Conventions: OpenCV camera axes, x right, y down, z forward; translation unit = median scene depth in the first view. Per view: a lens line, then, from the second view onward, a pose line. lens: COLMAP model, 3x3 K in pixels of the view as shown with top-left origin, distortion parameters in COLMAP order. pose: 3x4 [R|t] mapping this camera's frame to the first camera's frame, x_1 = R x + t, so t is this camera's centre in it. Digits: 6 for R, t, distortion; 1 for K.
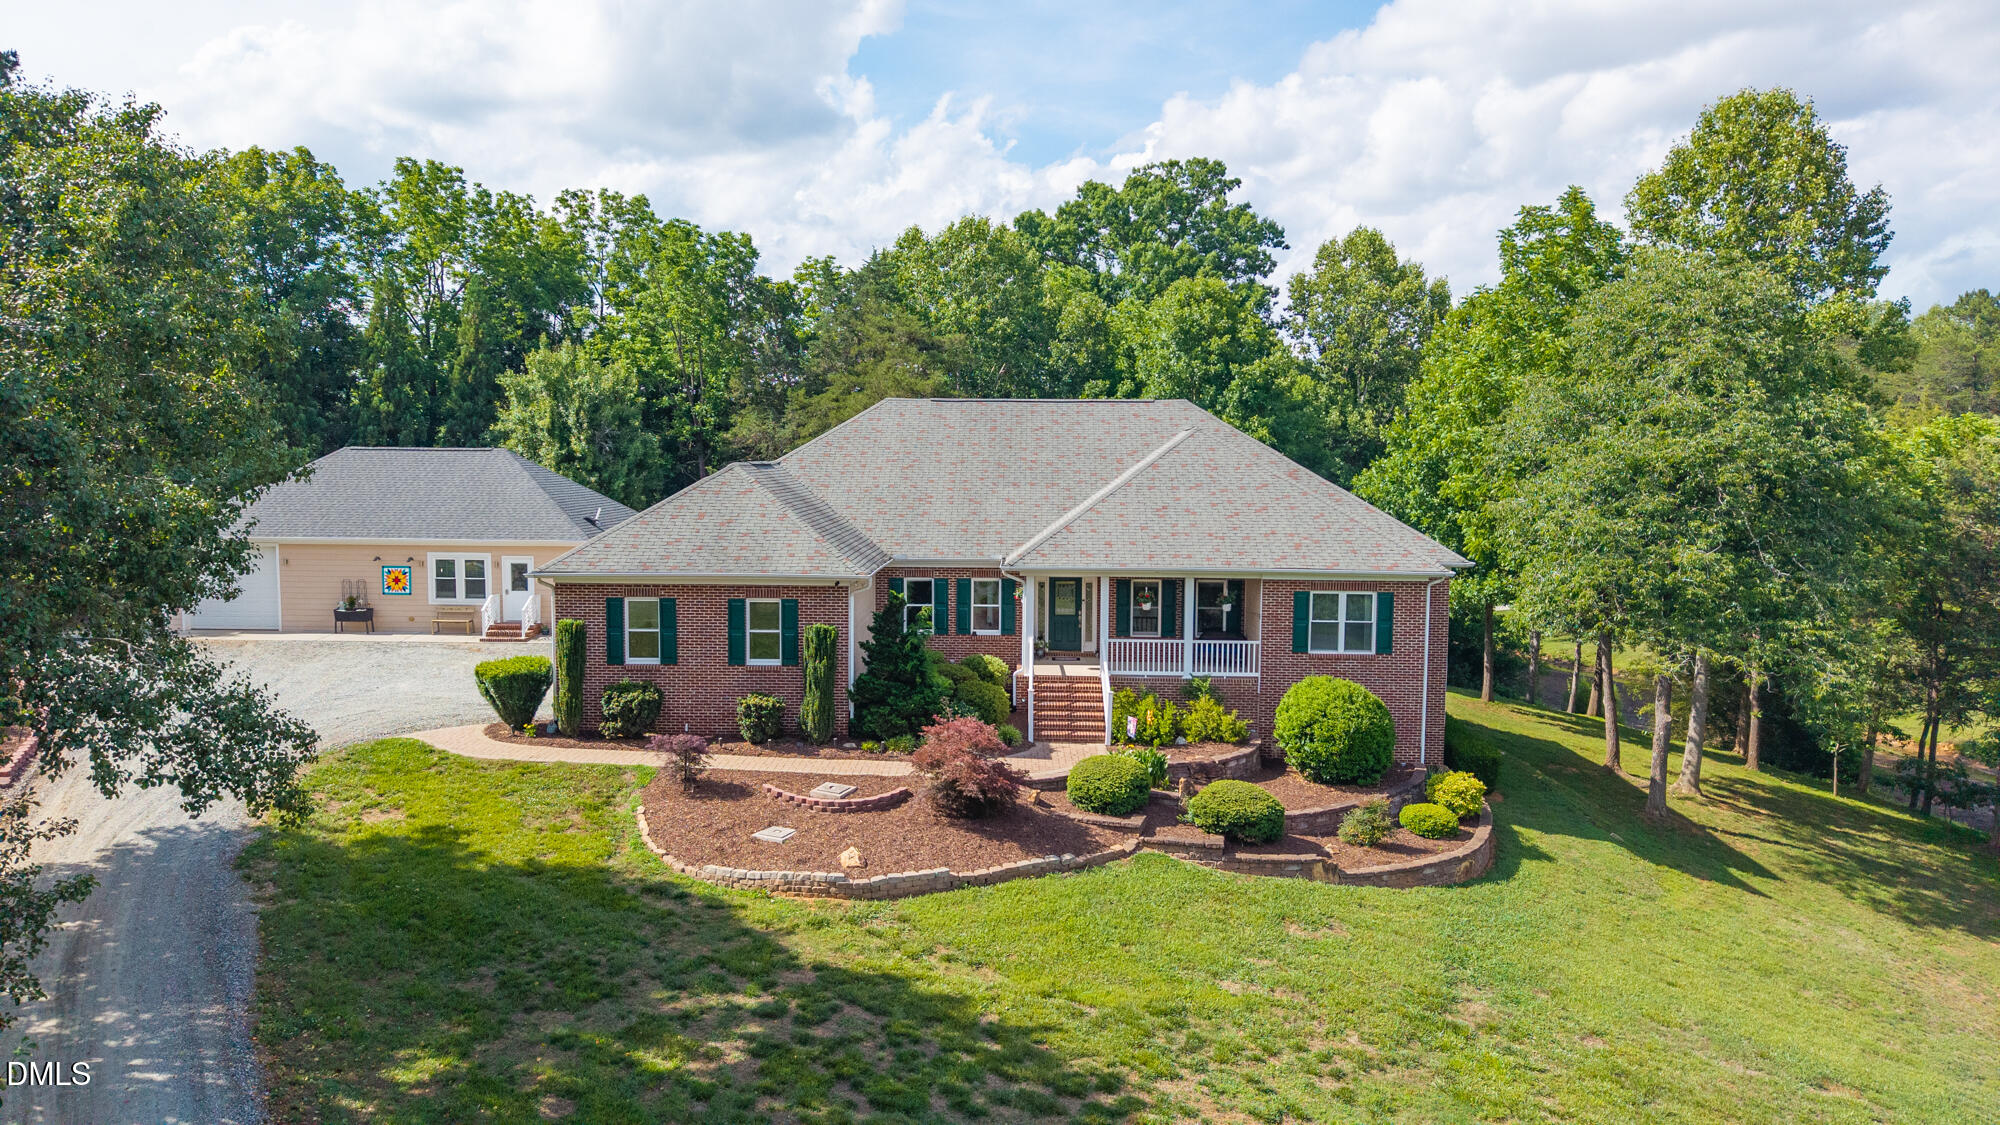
lens RADIAL K [[1325.4, 0, 980.9], [0, 1325.4, 564.1], [0, 0, 1]] dist [0.045345, -0.064933]
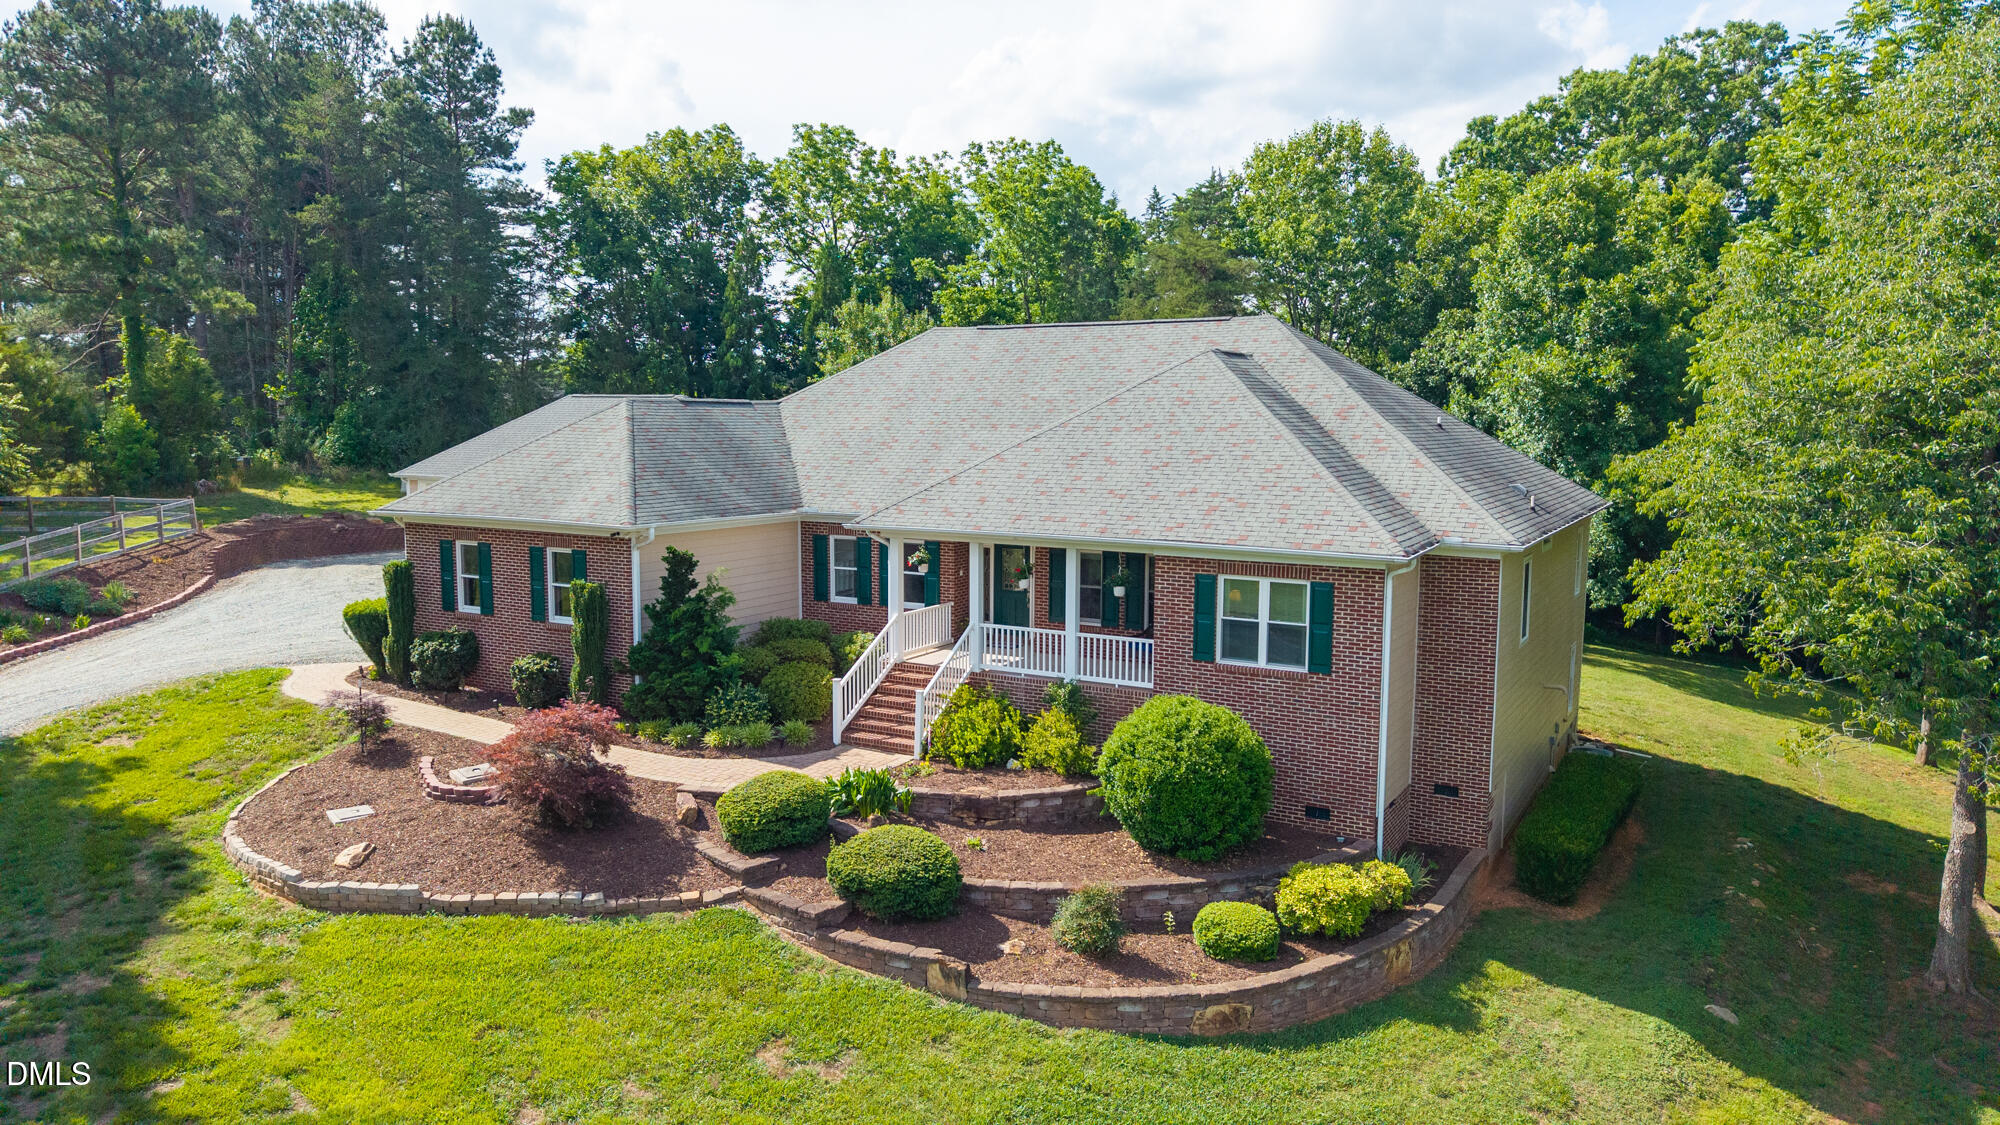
lens RADIAL K [[1323.7, 0, 1000.0], [0, 1323.7, 562.5], [0, 0, 1]] dist [0.048200, -0.063130]
pose [[0.880500, 0.049687, -0.471435, 0.511006], [-0.037942, 0.998688, 0.034393, -0.006023], [0.472525, -0.012396, 0.881230, 0.356556]]
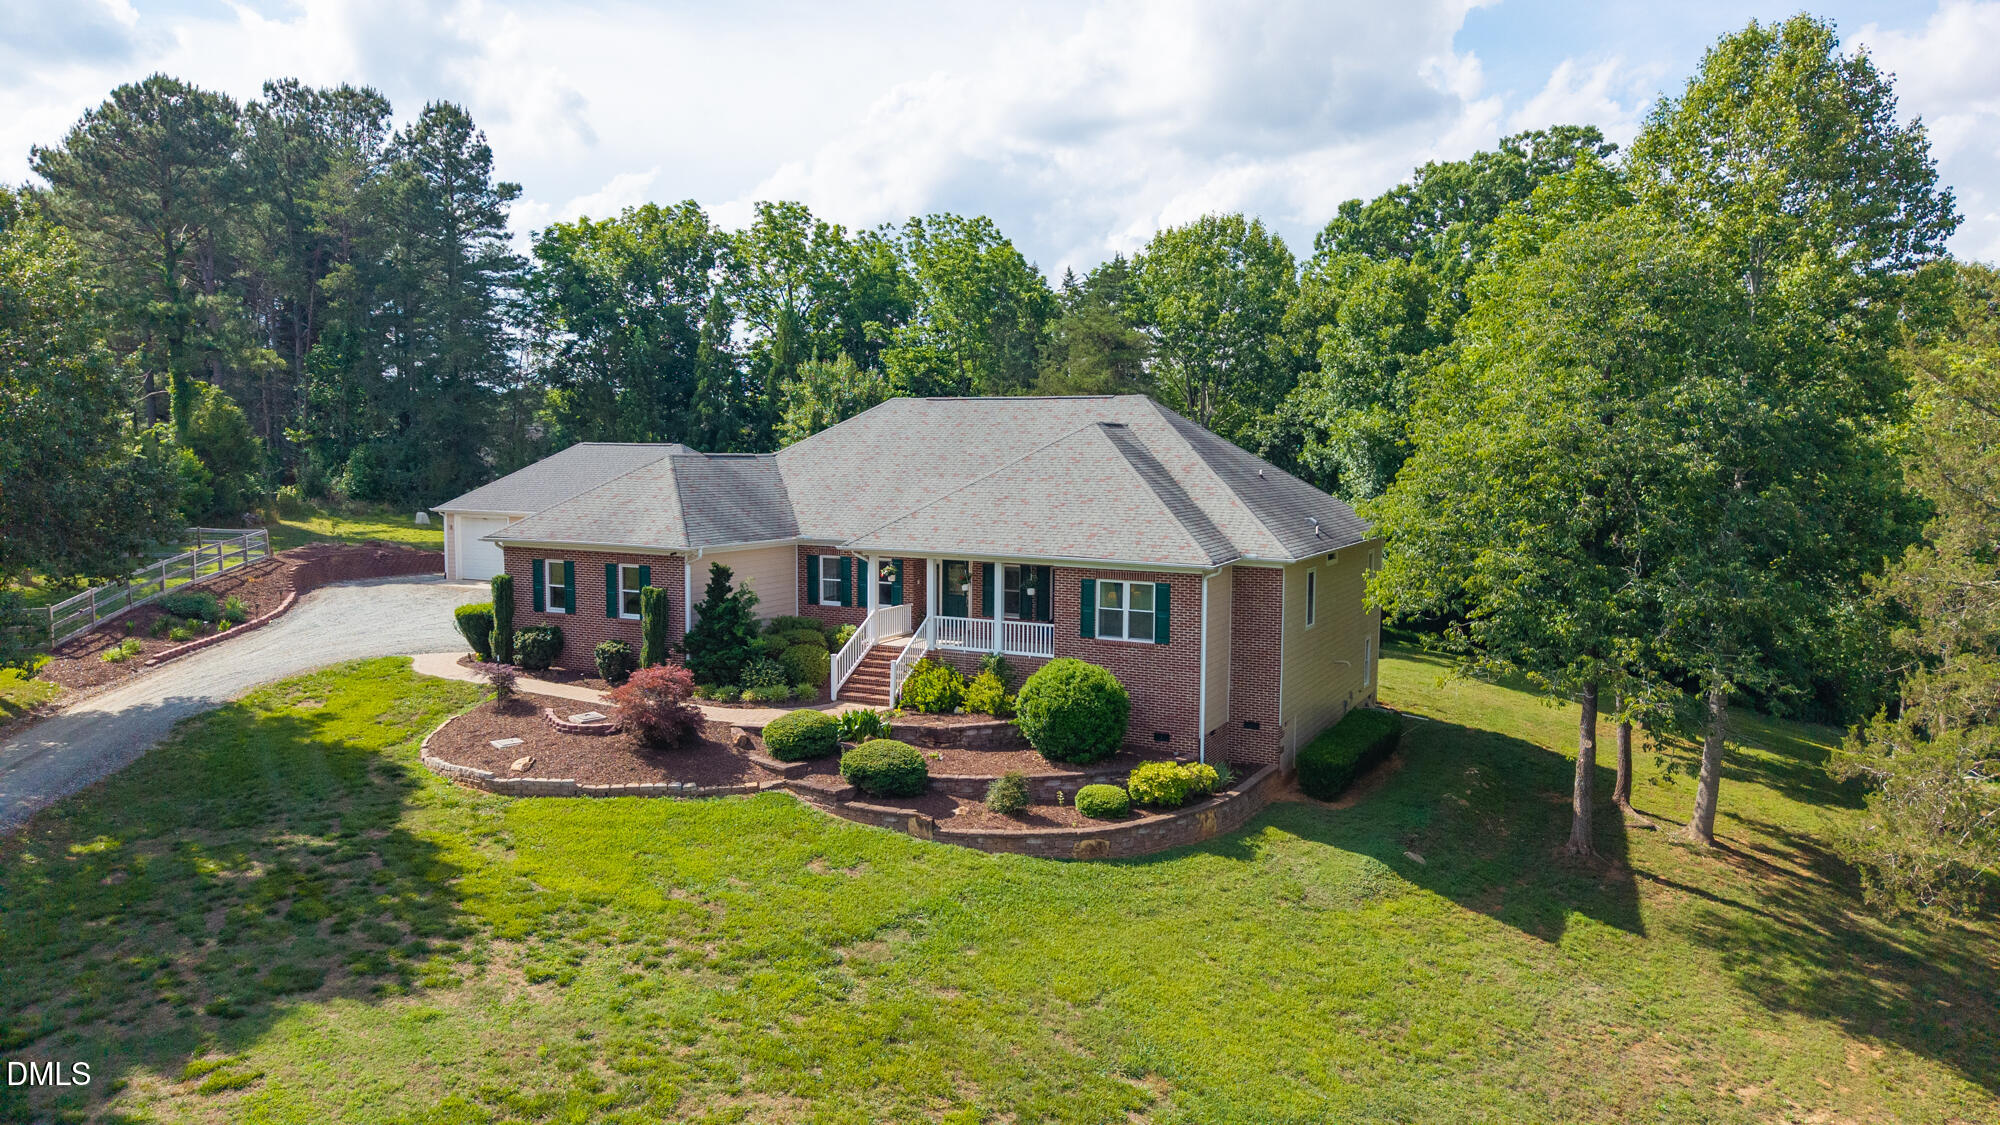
lens RADIAL K [[1323.7, 0, 1000.0], [0, 1323.7, 562.5], [0, 0, 1]] dist [0.048200, -0.063130]
pose [[0.904620, 0.036598, -0.424646, 0.665067], [-0.036298, 0.999302, 0.008800, 0.001212], [0.424671, 0.007453, 0.905317, 0.034179]]
